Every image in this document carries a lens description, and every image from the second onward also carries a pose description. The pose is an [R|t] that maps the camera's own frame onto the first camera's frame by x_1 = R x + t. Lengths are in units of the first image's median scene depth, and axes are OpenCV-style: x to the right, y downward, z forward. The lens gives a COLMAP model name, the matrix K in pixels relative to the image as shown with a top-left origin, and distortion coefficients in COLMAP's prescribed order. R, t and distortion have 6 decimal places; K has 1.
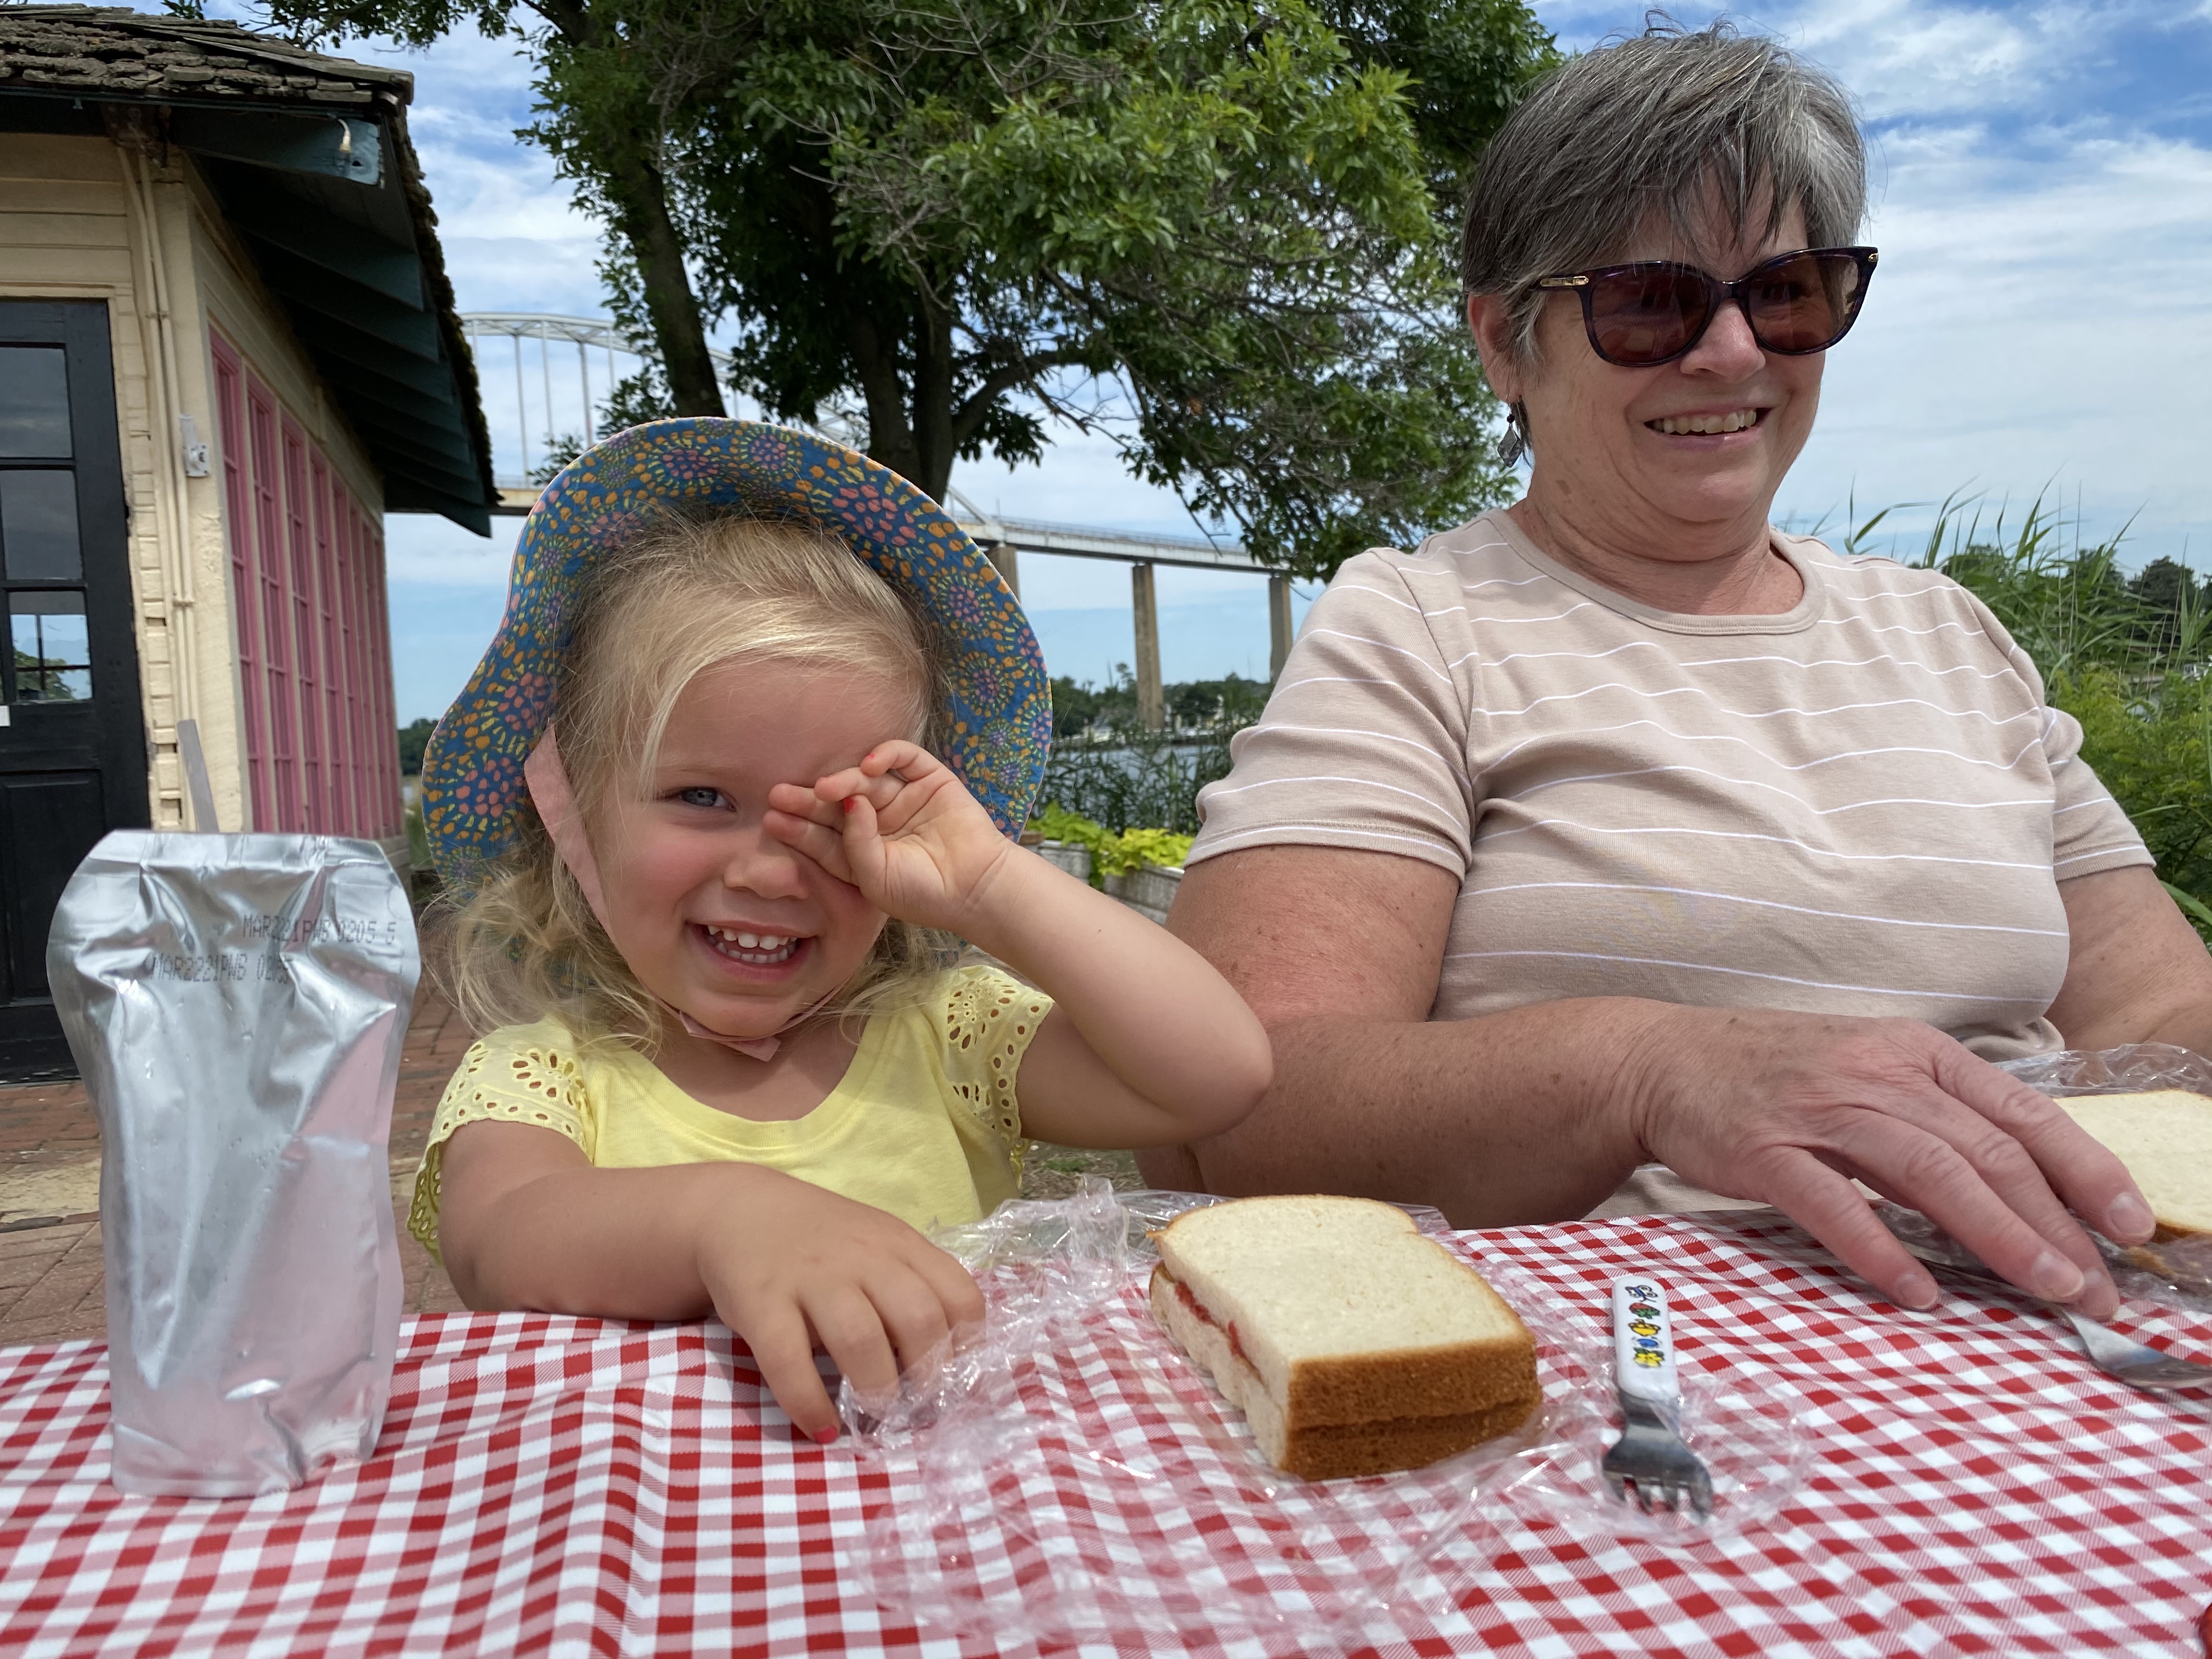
lens RADIAL K [[1730.4, 0, 1103.1], [0, 1730.4, 819.2], [0, 0, 1]] dist [0.002222, -0.000368]
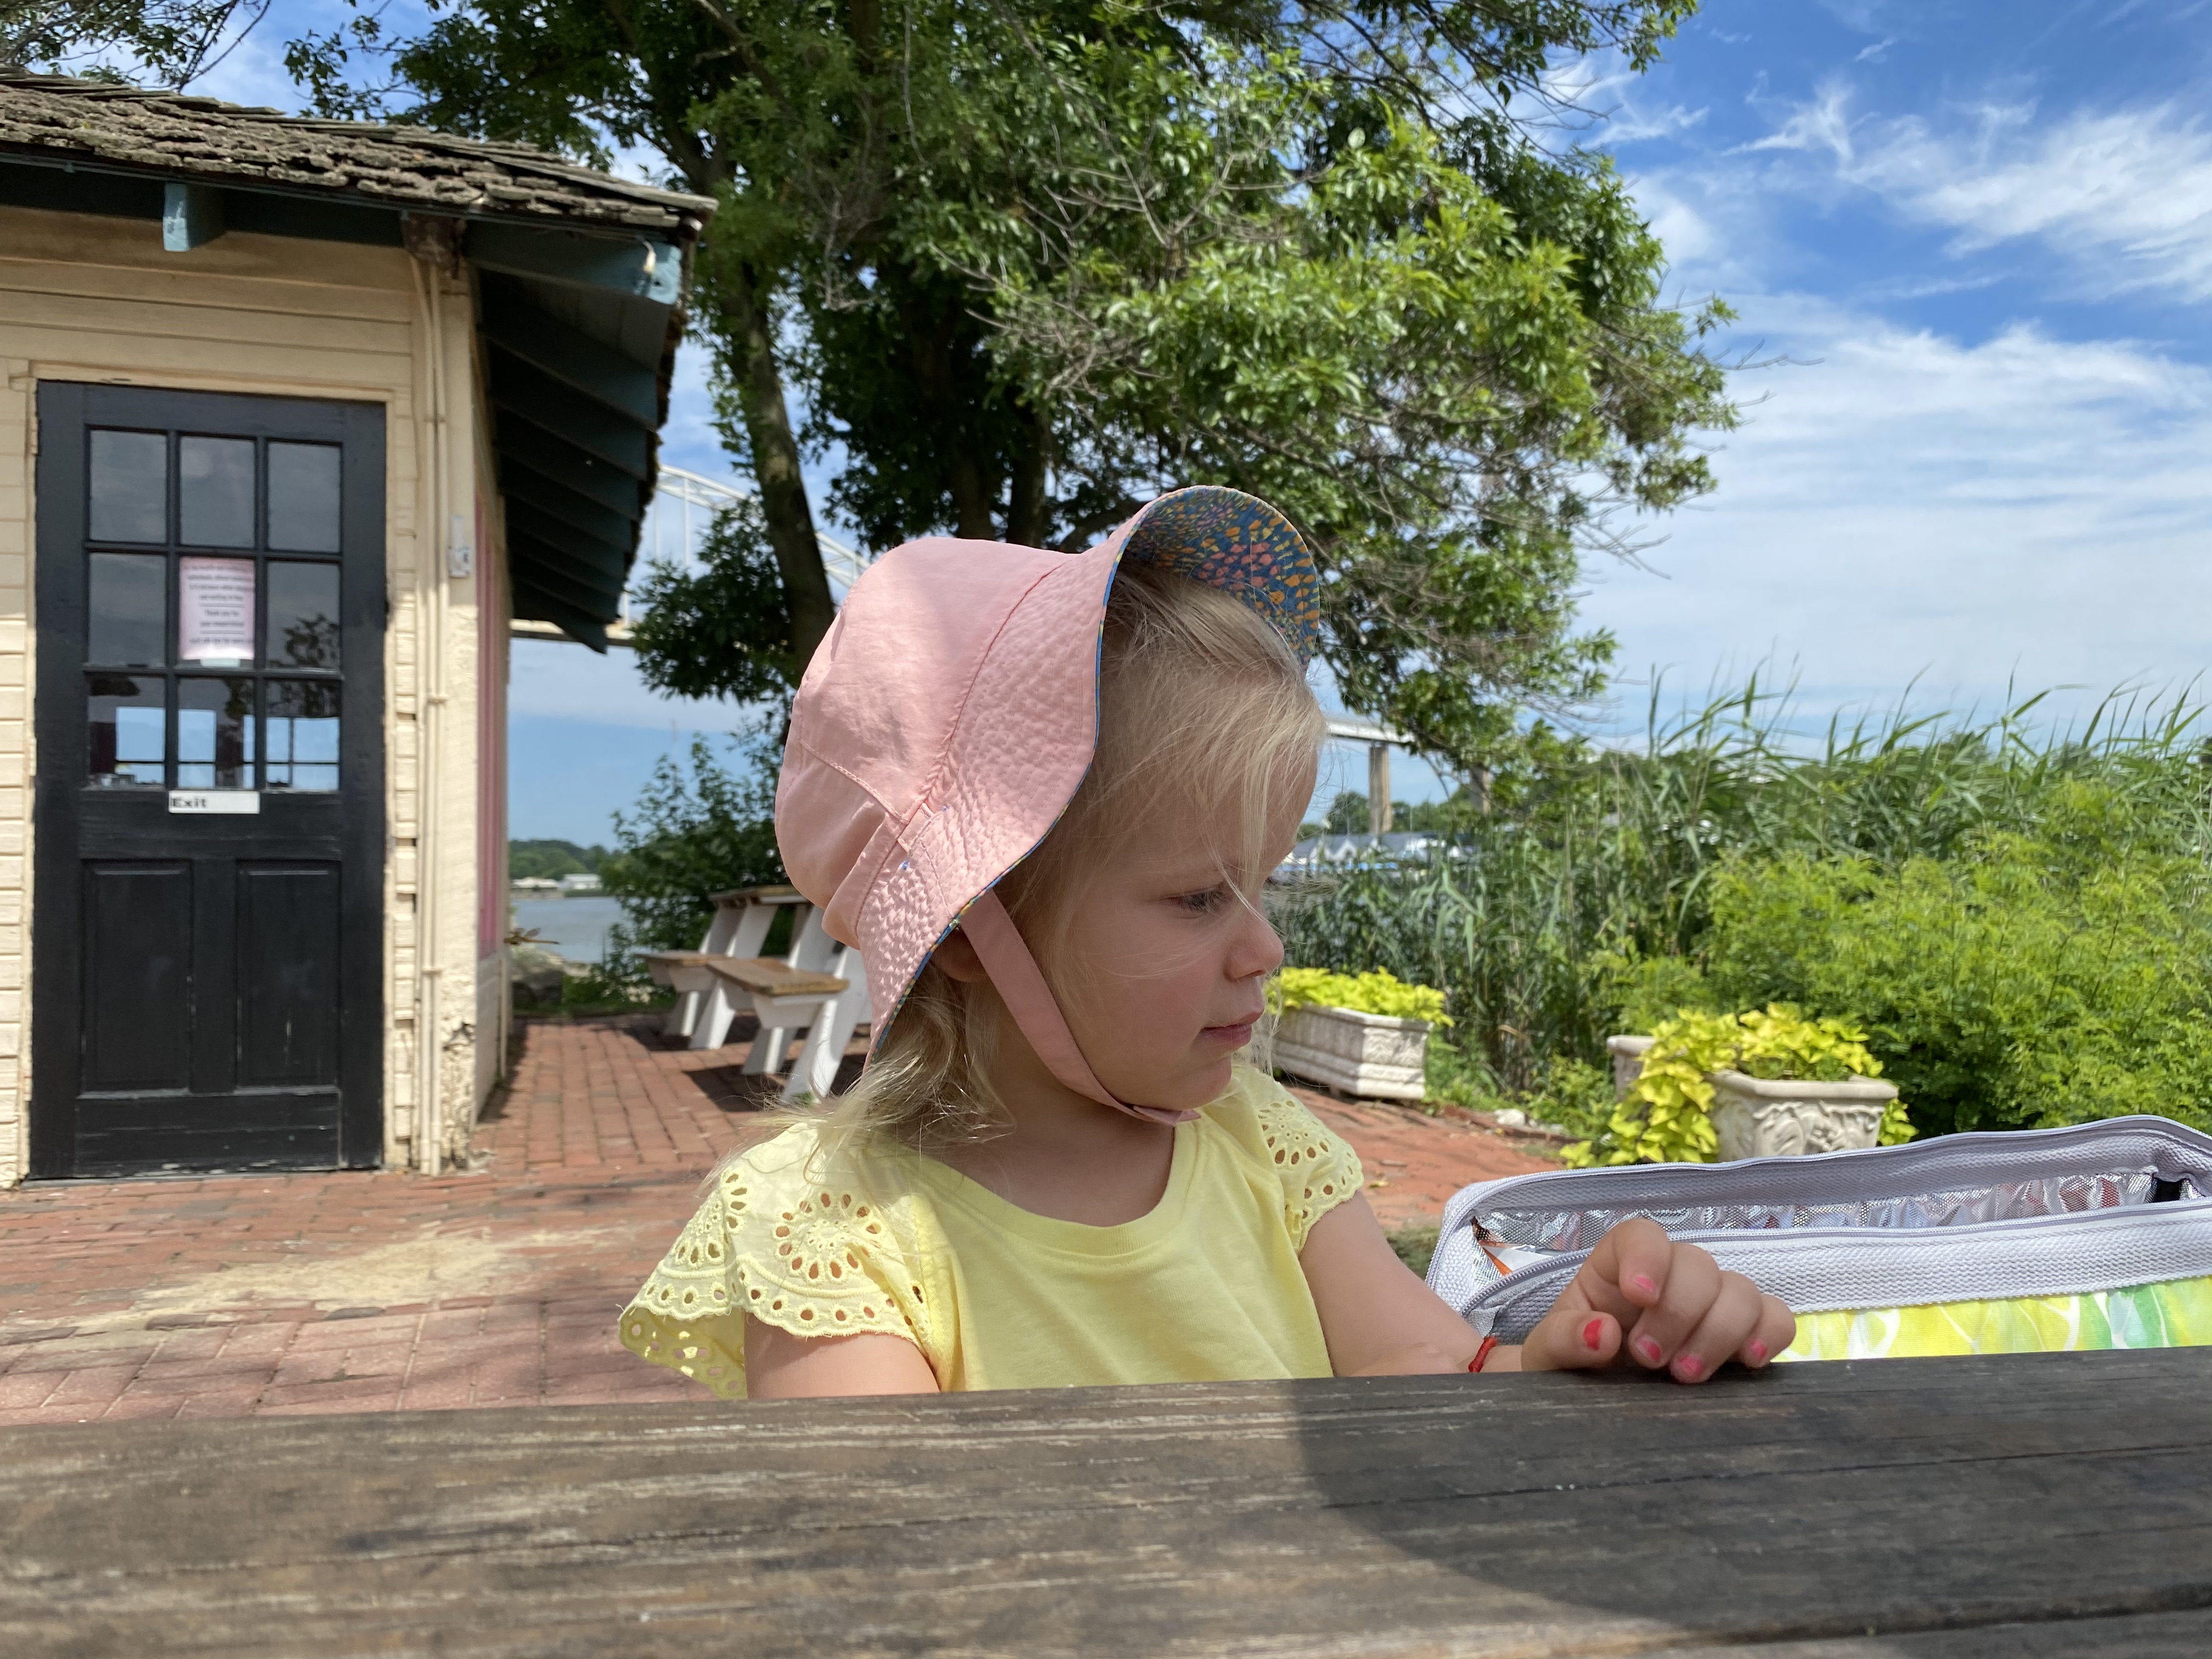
lens RADIAL K [[1730.9, 0, 1094.6], [0, 1730.9, 834.5], [0, 0, 1]] dist [-0.003839, 0.000316]
pose [[0.998986, 0.044120, 0.008944, -0.151886], [-0.043320, 0.996197, -0.075598, 0.013278], [-0.012245, 0.075133, 0.997098, -0.004915]]
